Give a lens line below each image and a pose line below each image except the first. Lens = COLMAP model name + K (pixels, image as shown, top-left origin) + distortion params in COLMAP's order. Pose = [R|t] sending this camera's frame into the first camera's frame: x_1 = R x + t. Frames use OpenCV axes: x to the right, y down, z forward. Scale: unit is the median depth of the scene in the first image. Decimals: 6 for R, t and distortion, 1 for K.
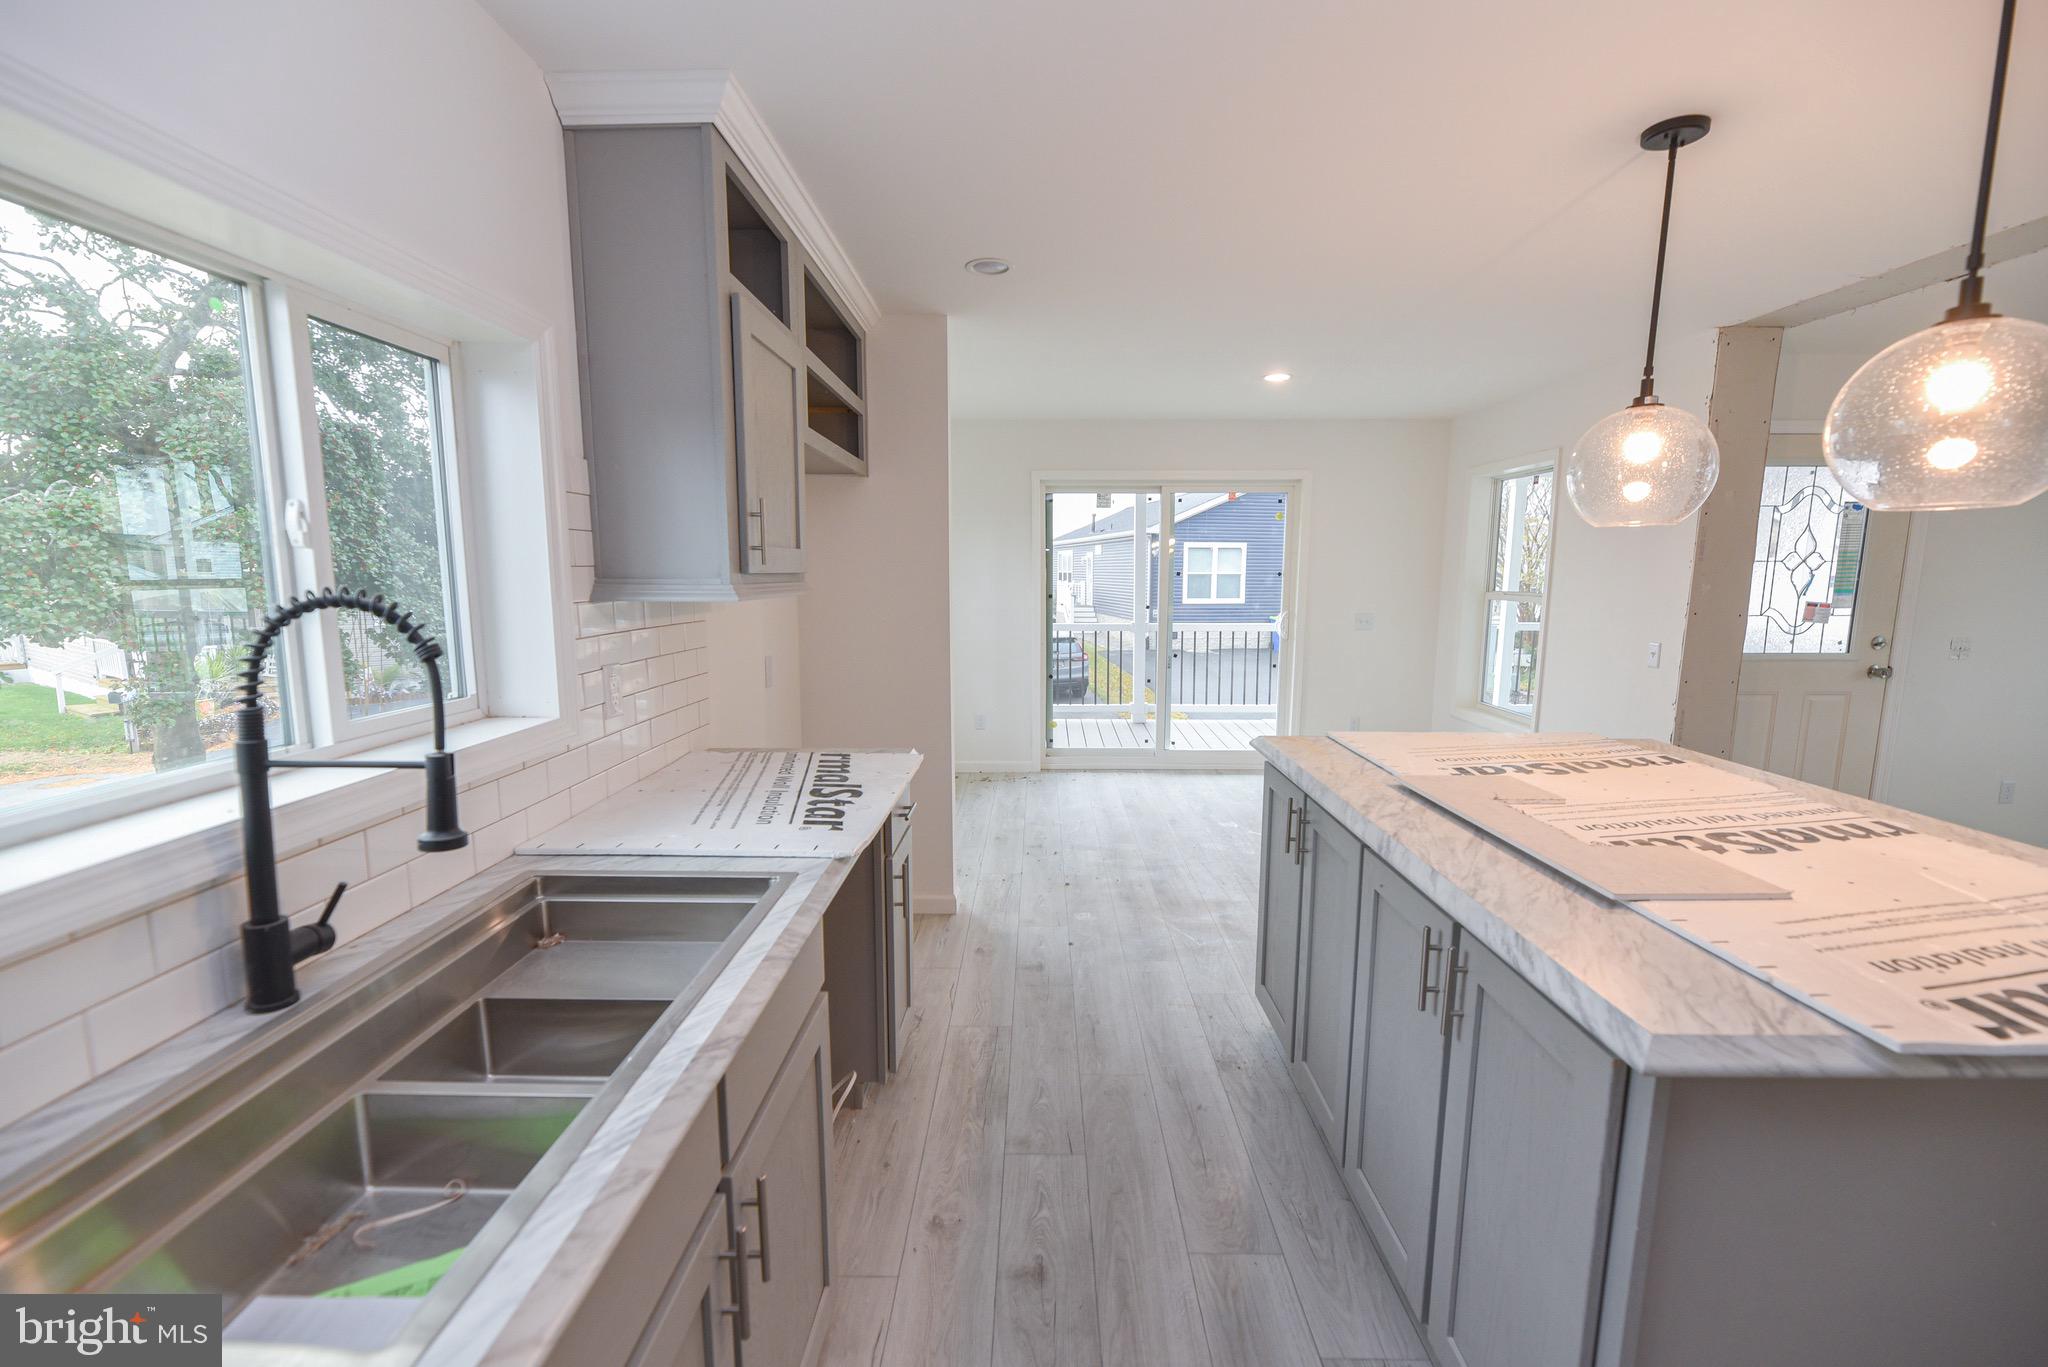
lens RADIAL K [[826.0, 0, 1021.7], [0, 826.0, 694.5], [0, 0, 1]] dist [-0.009733, -0.000092]
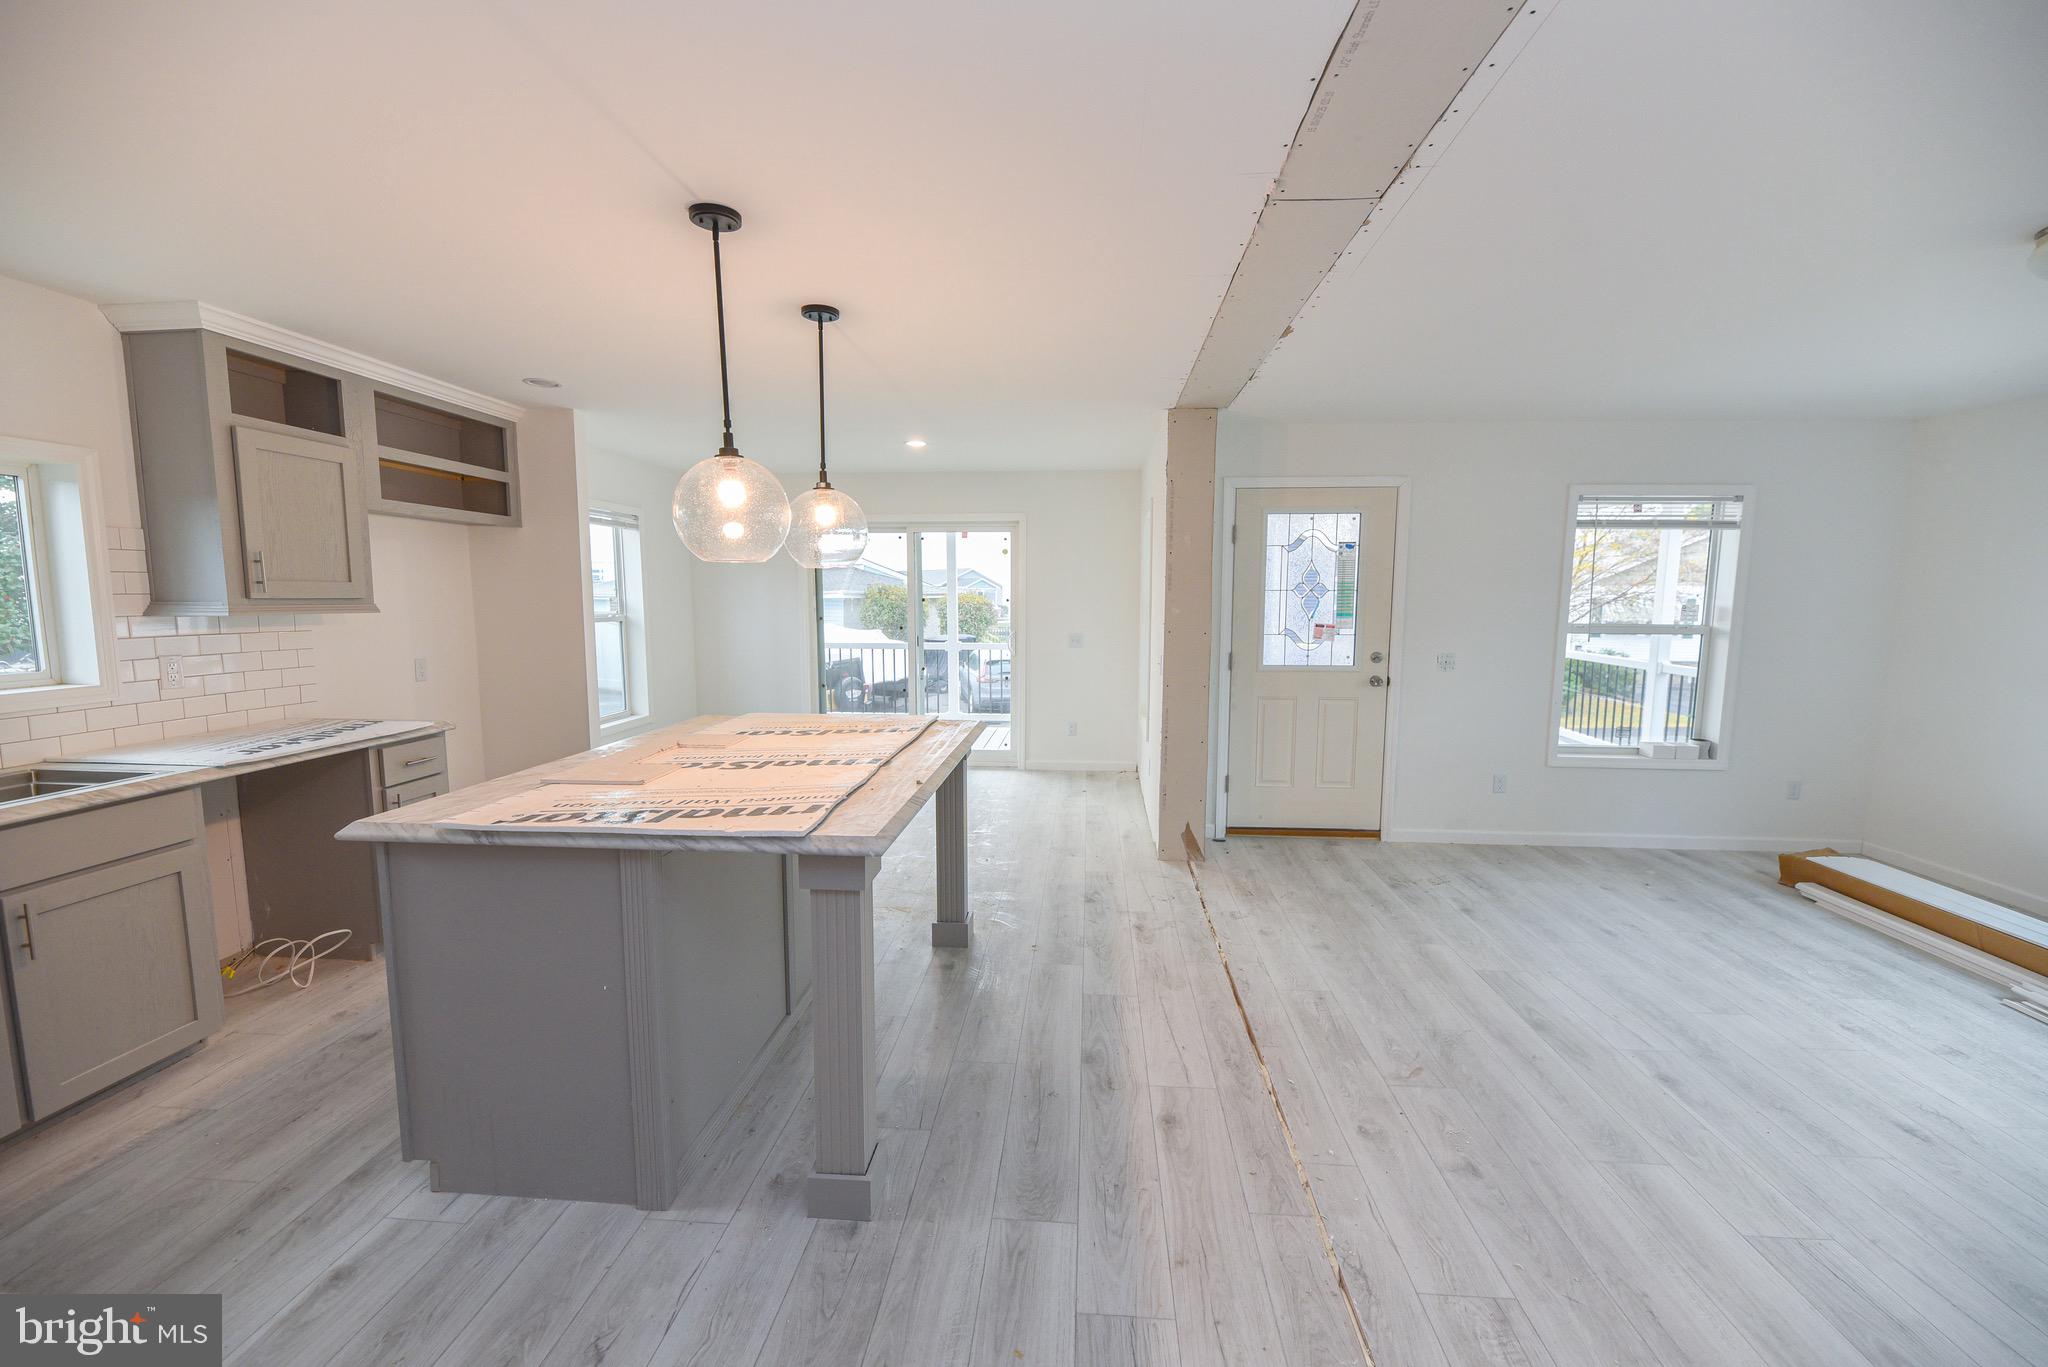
lens RADIAL K [[818.4, 0, 1031.5], [0, 818.4, 685.9], [0, 0, 1]] dist [-0.009316, -0.000630]
pose [[0.999005, 0.008071, -0.043862, 0.590223], [-0.009821, 0.999158, -0.039846, 0.032420], [0.043503, 0.040237, 0.998243, -0.228841]]
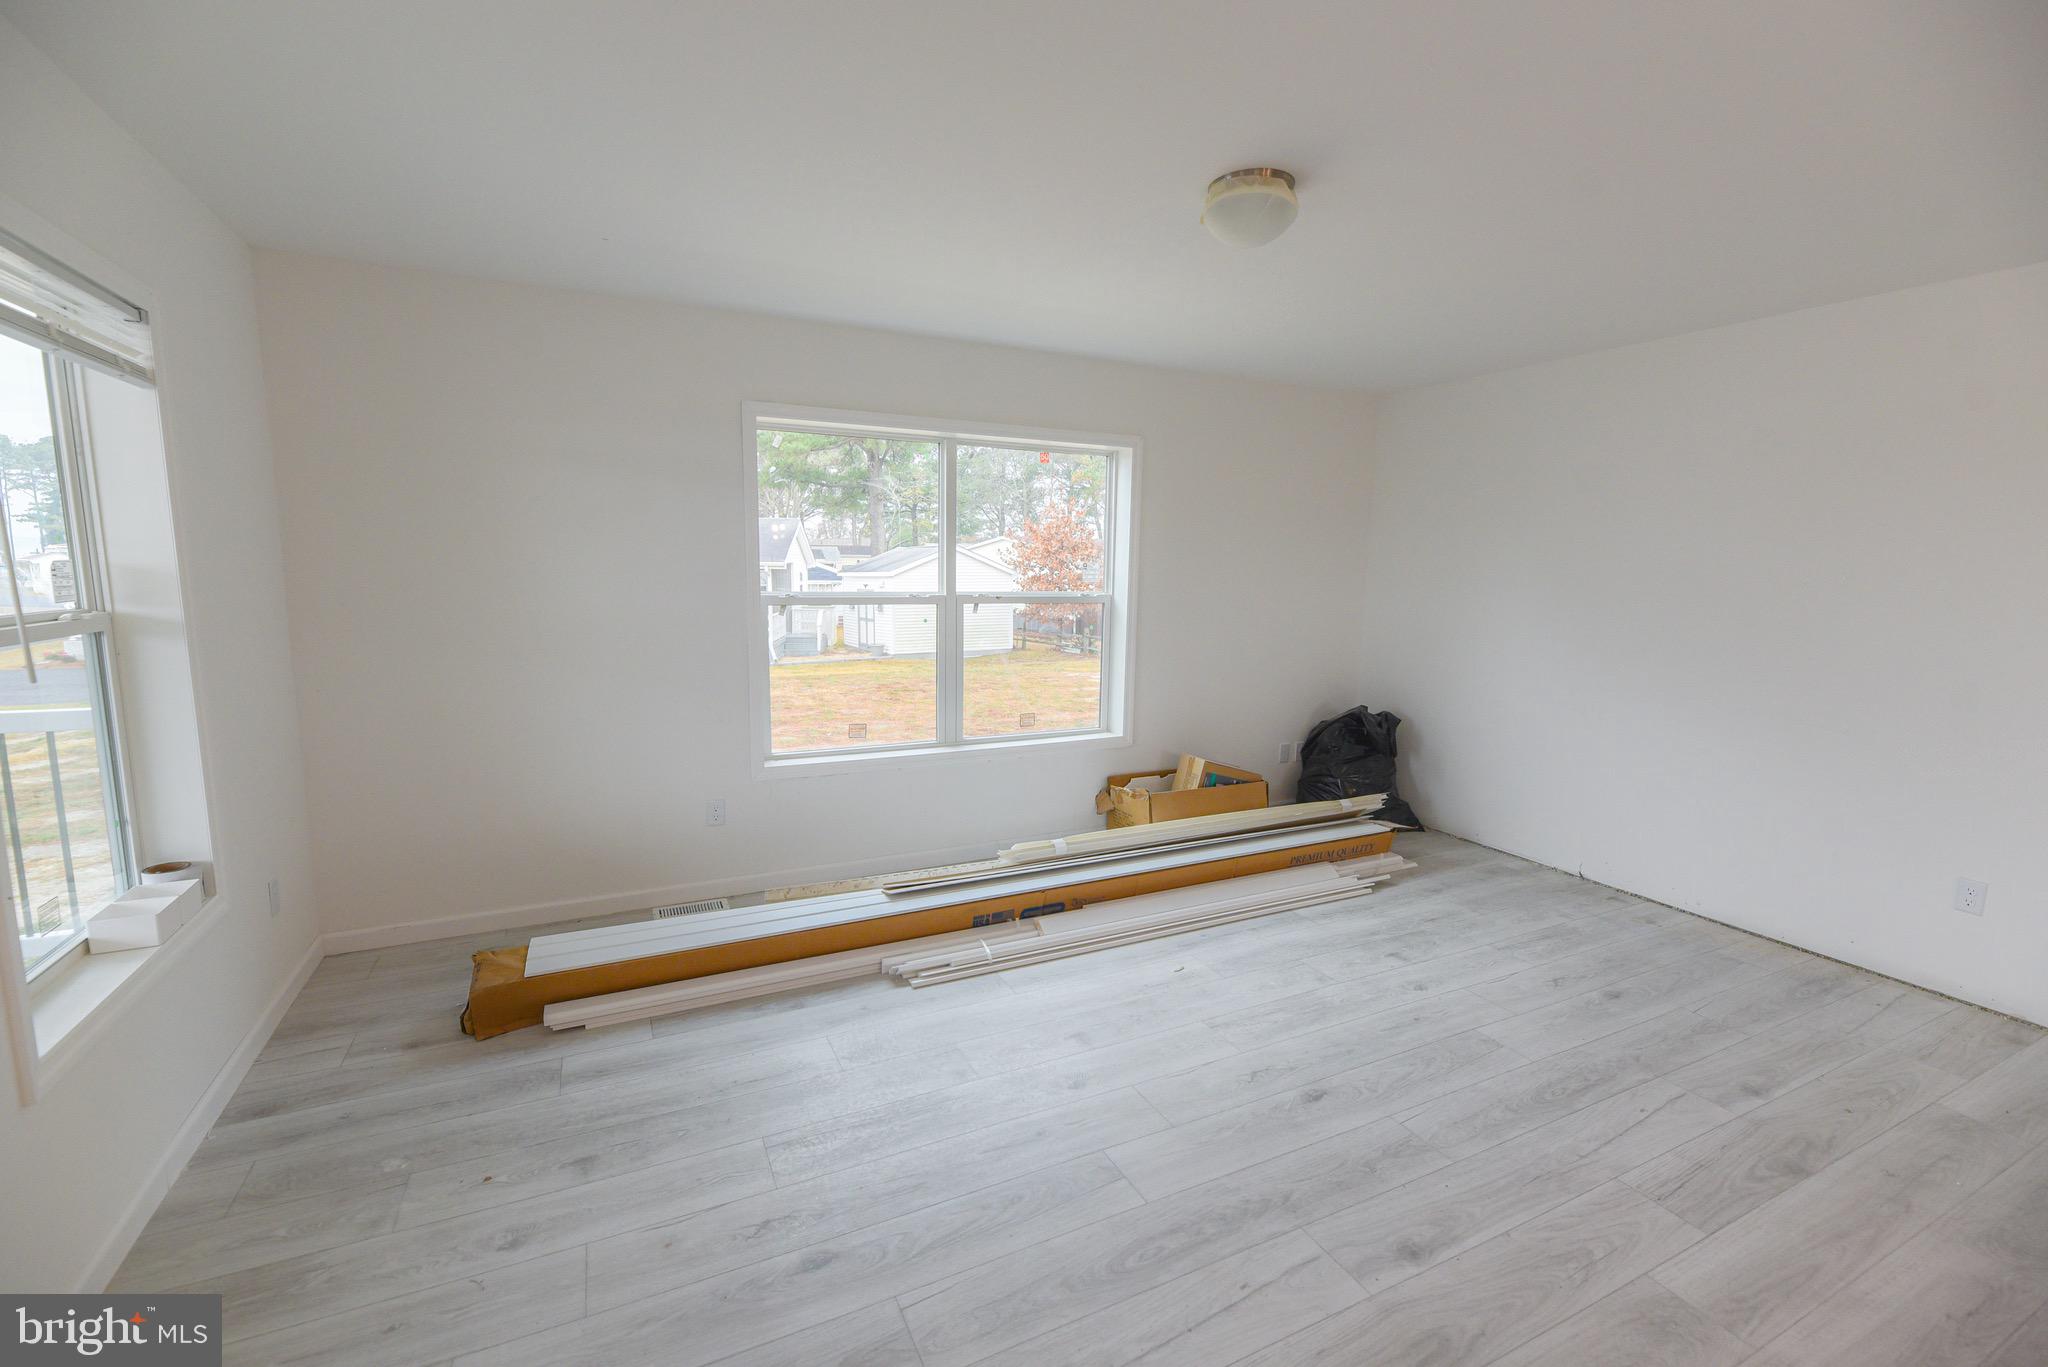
lens RADIAL K [[872.8, 0, 1024.0], [0, 872.8, 683.5], [0, 0, 1]] dist [-0.006462, -0.000290]
pose [[-0.465863, -0.126701, 0.875739, 0.779742], [0.120461, 0.971400, 0.204623, -0.113141], [-0.876619, 0.200819, -0.437277, 0.753059]]
